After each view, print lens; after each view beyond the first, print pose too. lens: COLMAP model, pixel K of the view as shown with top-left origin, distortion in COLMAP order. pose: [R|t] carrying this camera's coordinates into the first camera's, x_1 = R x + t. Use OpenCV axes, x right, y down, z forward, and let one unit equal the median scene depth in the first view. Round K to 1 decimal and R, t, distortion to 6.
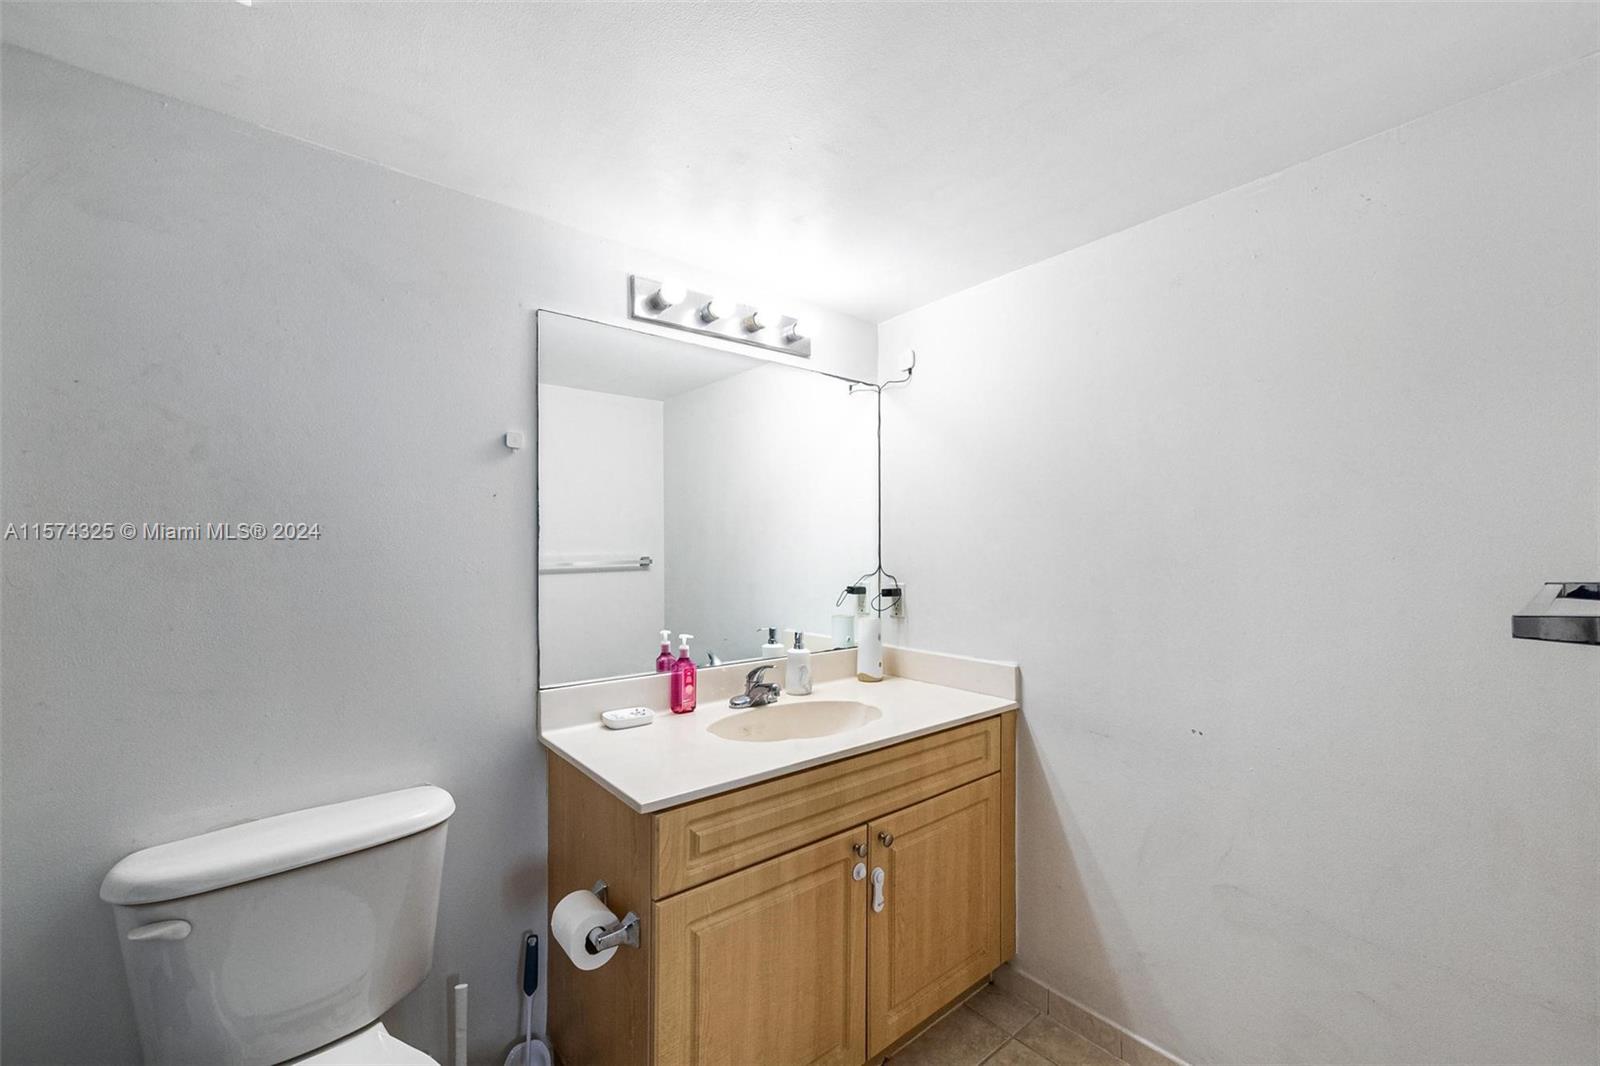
lens RADIAL K [[648.5, 0, 798.9], [0, 648.5, 536.3], [0, 0, 1]] dist [-0.000821, 0.000040]
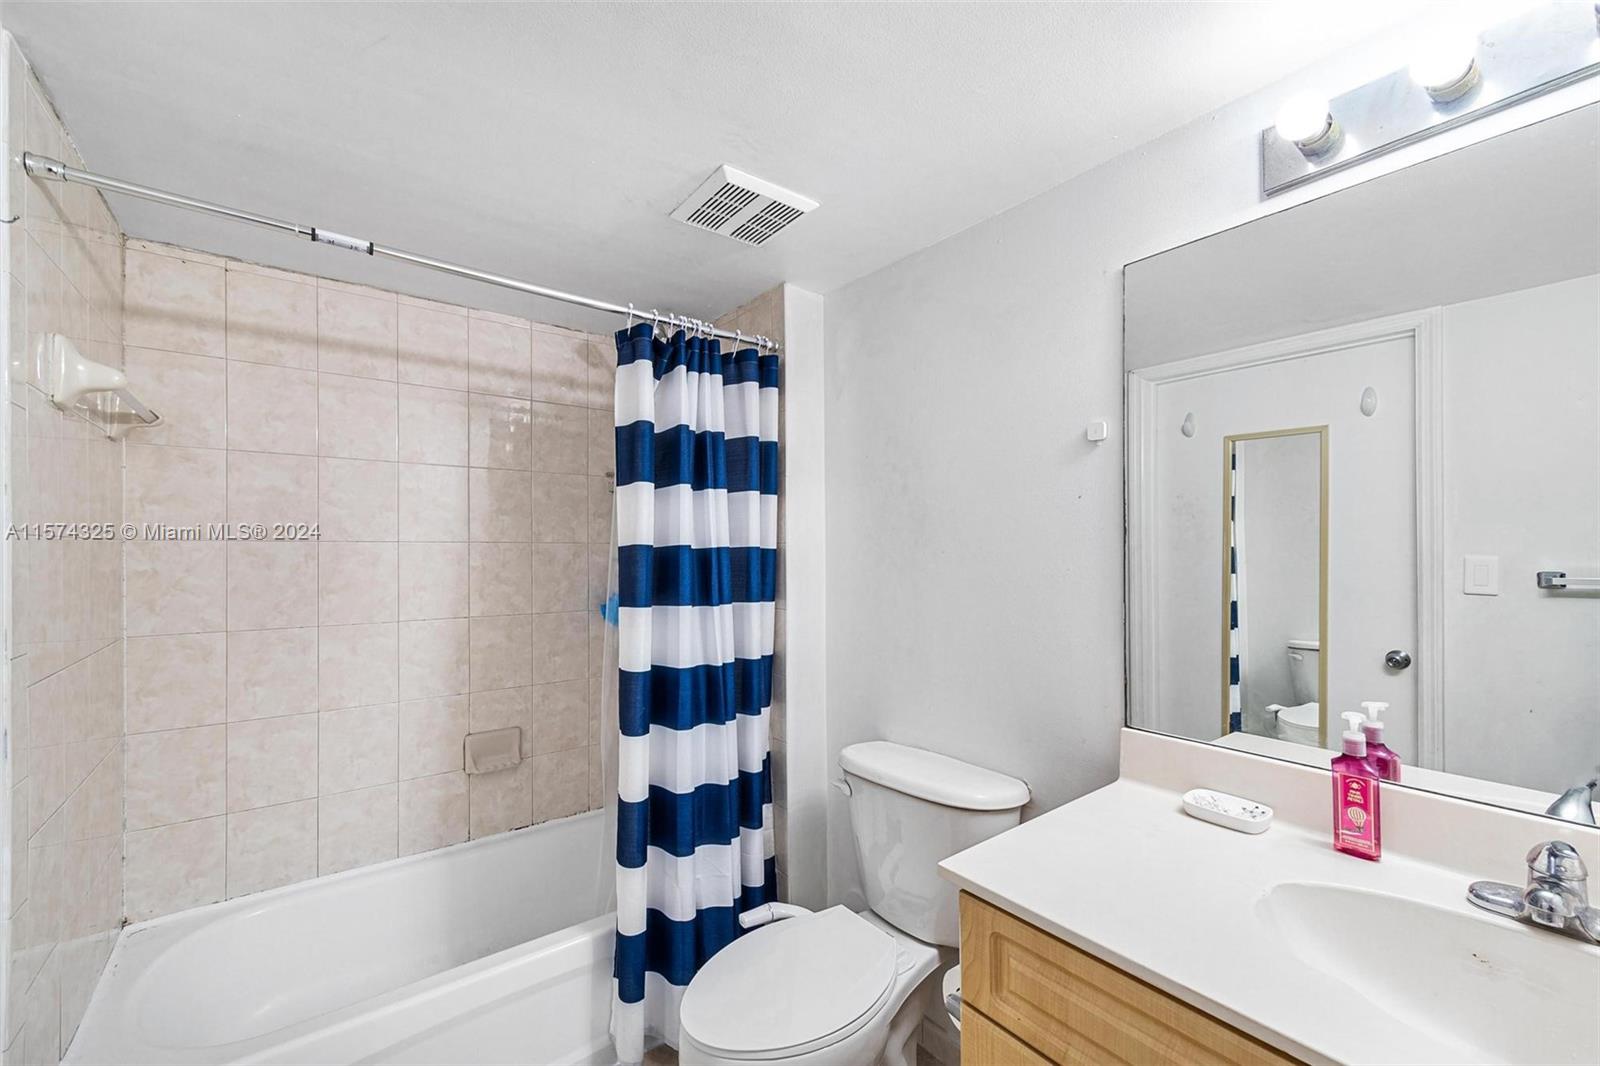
lens RADIAL K [[648.5, 0, 798.9], [0, 648.5, 536.3], [0, 0, 1]] dist [-0.000821, 0.000040]
pose [[-0.022077, -0.013369, -0.999667, 0.411905], [0.026021, 0.999564, -0.013942, -0.004823], [0.999418, -0.026320, -0.021720, 0.572370]]
